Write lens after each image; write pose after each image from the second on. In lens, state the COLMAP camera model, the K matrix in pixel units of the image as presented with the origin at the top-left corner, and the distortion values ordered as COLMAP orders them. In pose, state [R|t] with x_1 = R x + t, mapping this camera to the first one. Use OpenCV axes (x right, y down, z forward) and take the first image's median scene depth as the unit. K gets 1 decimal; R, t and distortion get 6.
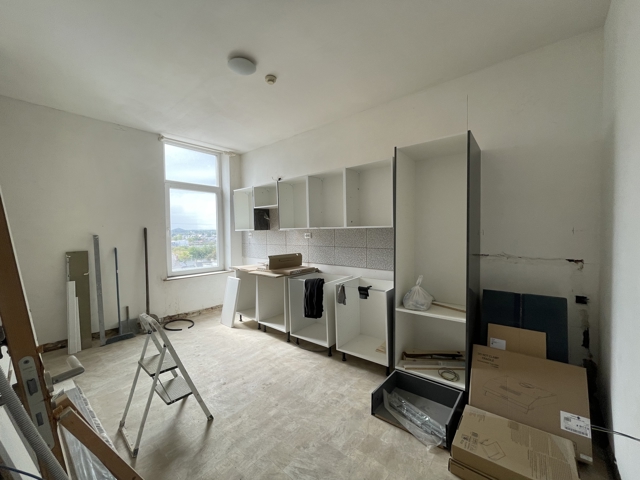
lens RADIAL K [[258.6, 0, 319.8], [0, 258.6, 240.7], [0, 0, 1]] dist [-0.001340, -0.000085]
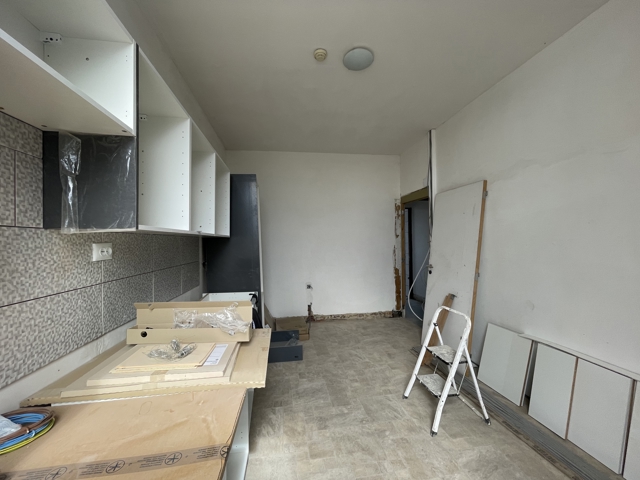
lens RADIAL K [[258.6, 0, 315.3], [0, 258.6, 238.9], [0, 0, 1]] dist [-0.001340, -0.000085]
pose [[-0.742641, 0.028034, 0.669103, -0.544649], [0.045747, 0.998913, 0.008922, -0.032011], [-0.668125, 0.037235, -0.743116, 1.245987]]
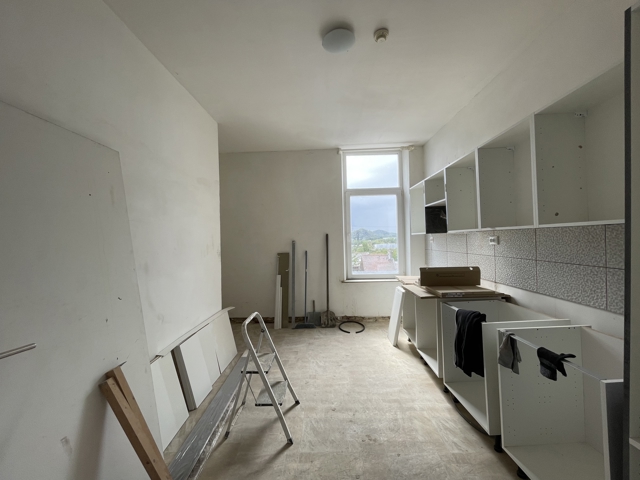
lens RADIAL K [[258.6, 0, 321.2], [0, 258.6, 241.4], [0, 0, 1]] dist [-0.001340, -0.000085]
pose [[0.631254, 0.000643, -0.775576, 0.213193], [-0.005316, 0.999980, -0.003498, -0.014765], [0.775558, 0.006331, 0.631245, 0.295524]]
